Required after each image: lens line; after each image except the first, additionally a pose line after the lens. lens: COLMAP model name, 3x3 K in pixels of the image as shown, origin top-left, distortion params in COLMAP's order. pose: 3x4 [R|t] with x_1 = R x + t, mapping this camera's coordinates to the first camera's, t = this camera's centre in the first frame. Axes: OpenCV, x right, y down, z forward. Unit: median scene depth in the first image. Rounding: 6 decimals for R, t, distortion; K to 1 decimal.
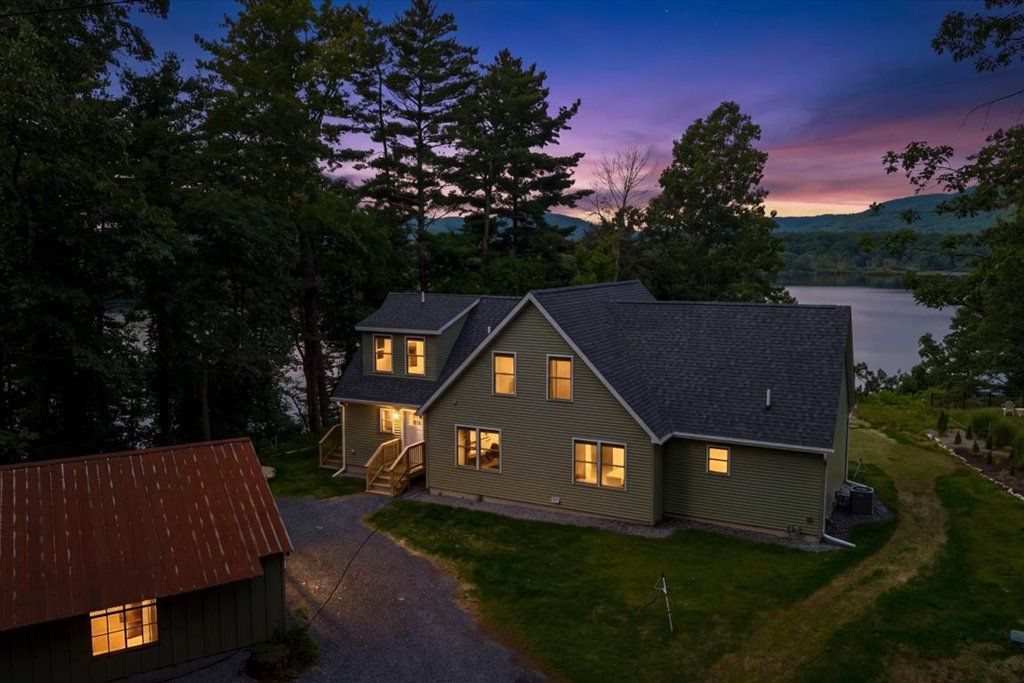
lens RADIAL K [[785.5, 0, 515.4], [0, 785.5, 327.7], [0, 0, 1]] dist [0.026557, -0.006100]
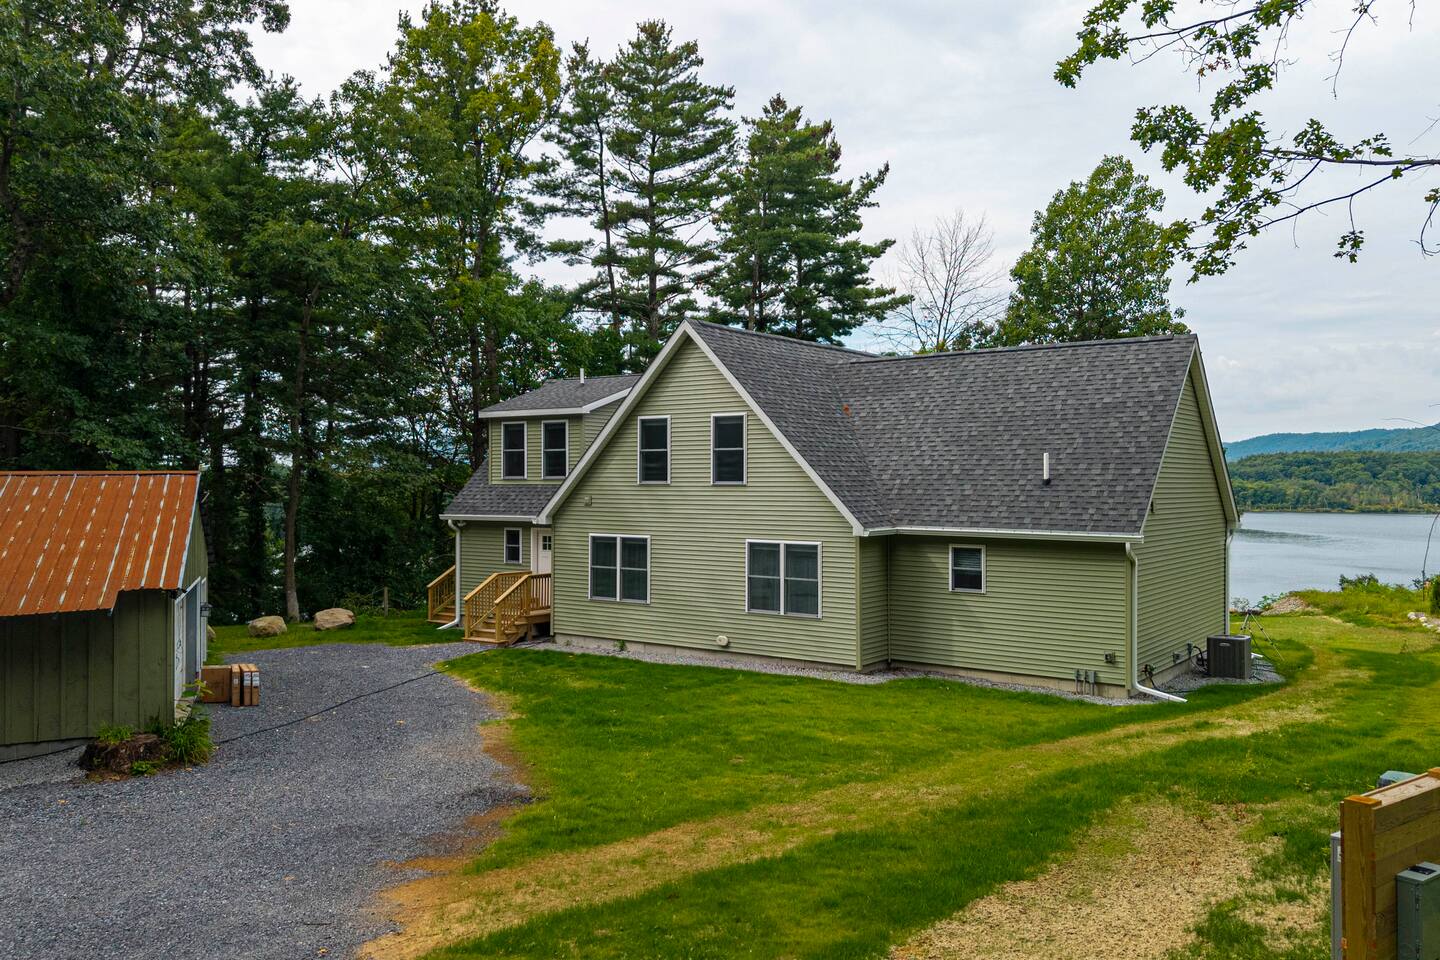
lens RADIAL K [[1092.5, 0, 720.0], [0, 1092.5, 480.0], [0, 0, 1]] dist [0.036717, -0.005437]
pose [[0.988042, -0.000140, -0.154182, 0.092184], [-0.013390, 0.996143, -0.086711, 0.081822], [0.153600, 0.087739, 0.984230, 0.052226]]
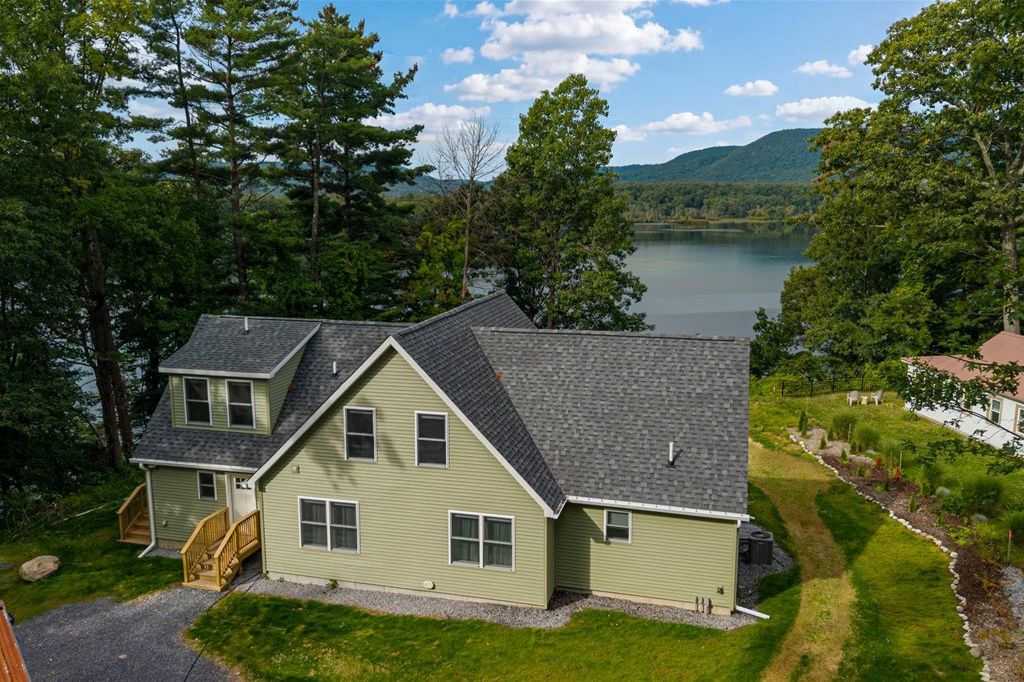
lens RADIAL K [[785.5, 0, 515.4], [0, 785.5, 327.2], [0, 0, 1]] dist [0.026557, -0.006100]
pose [[0.975850, -0.035018, 0.215615, -0.014433], [0.022176, 0.997849, 0.061694, -0.049246], [-0.217312, -0.055422, 0.974528, 0.090169]]
